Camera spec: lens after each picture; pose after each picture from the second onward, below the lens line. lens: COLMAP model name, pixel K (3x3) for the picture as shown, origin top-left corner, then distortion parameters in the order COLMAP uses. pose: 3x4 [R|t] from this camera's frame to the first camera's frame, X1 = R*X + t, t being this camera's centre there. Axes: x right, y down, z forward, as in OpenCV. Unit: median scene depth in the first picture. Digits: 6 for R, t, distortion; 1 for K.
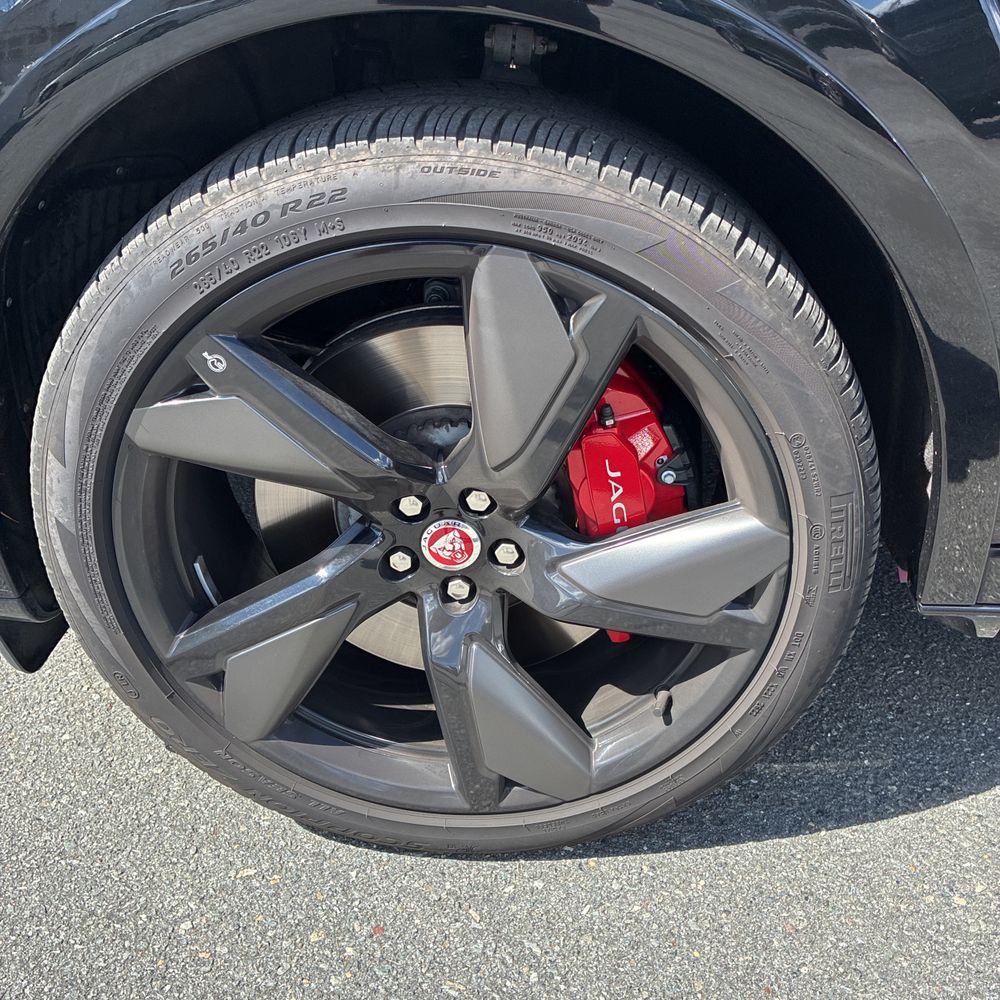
lens RADIAL K [[999.3, 0, 481.0], [0, 999.3, 494.3], [0, 0, 1]] dist [0.006802, 0.010977]
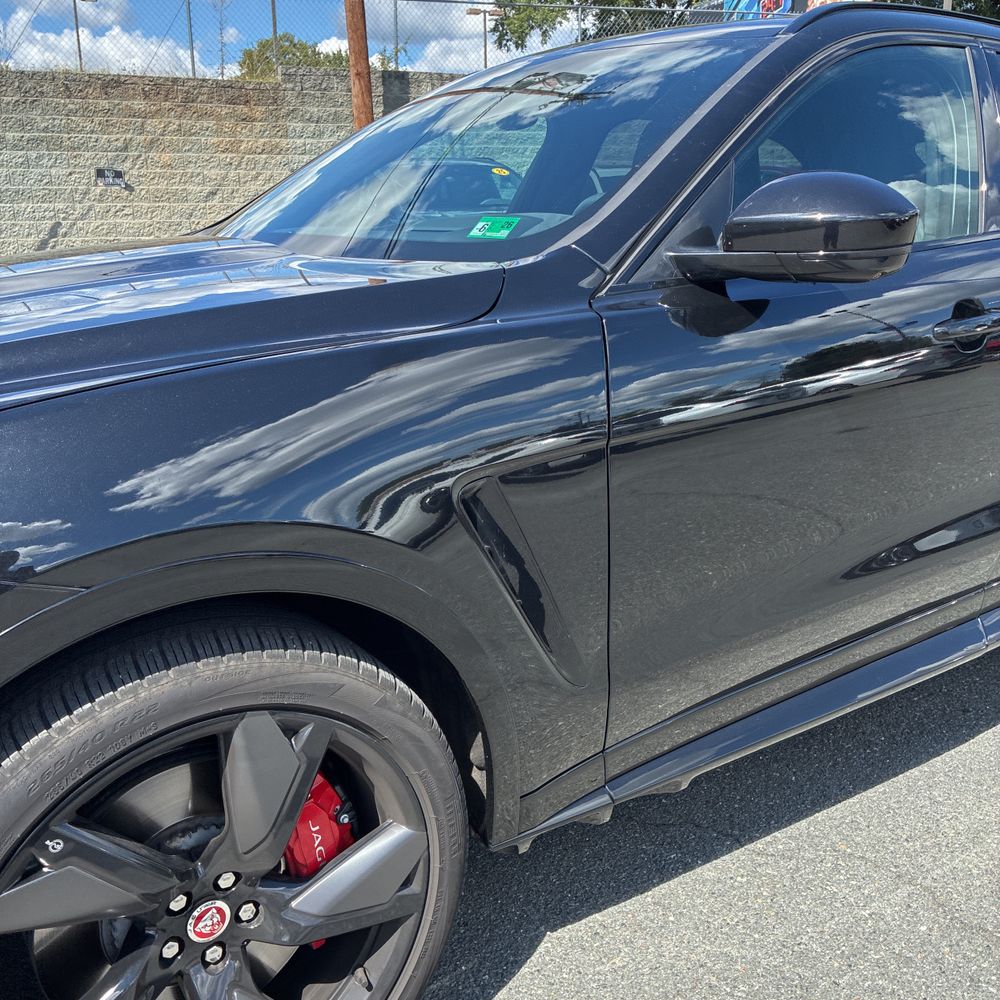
lens RADIAL K [[999.3, 0, 481.0], [0, 999.3, 494.3], [0, 0, 1]] dist [0.006802, 0.010977]
pose [[0.774717, -0.127357, 0.619349, -0.540127], [0.295266, 0.939019, -0.176244, -0.152694], [-0.559134, 0.319412, 0.765078, -0.459790]]
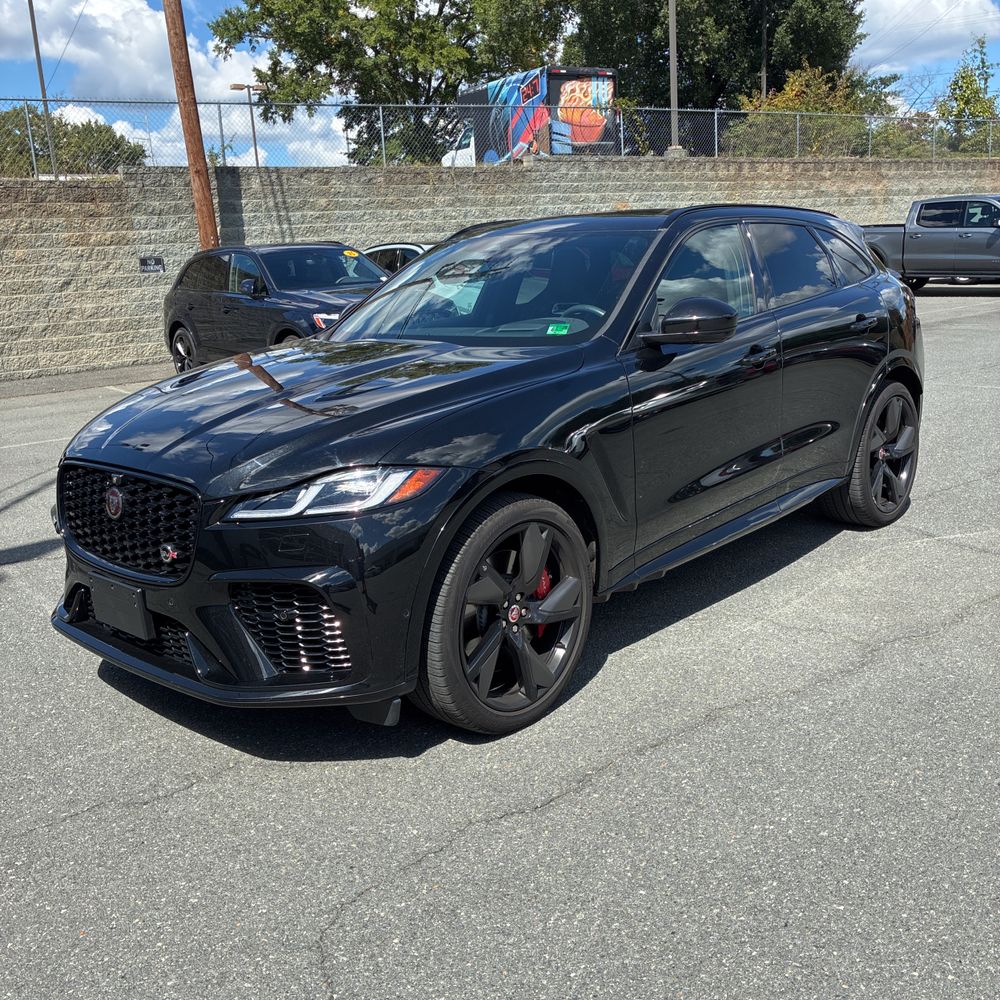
lens RADIAL K [[999.3, 0, 481.0], [0, 999.3, 494.3], [0, 0, 1]] dist [0.006802, 0.010977]
pose [[0.616325, -0.163645, 0.770301, -2.797269], [0.425887, 0.892045, -0.151248, 0.163315], [-0.662392, 0.421279, 0.619484, -1.274202]]
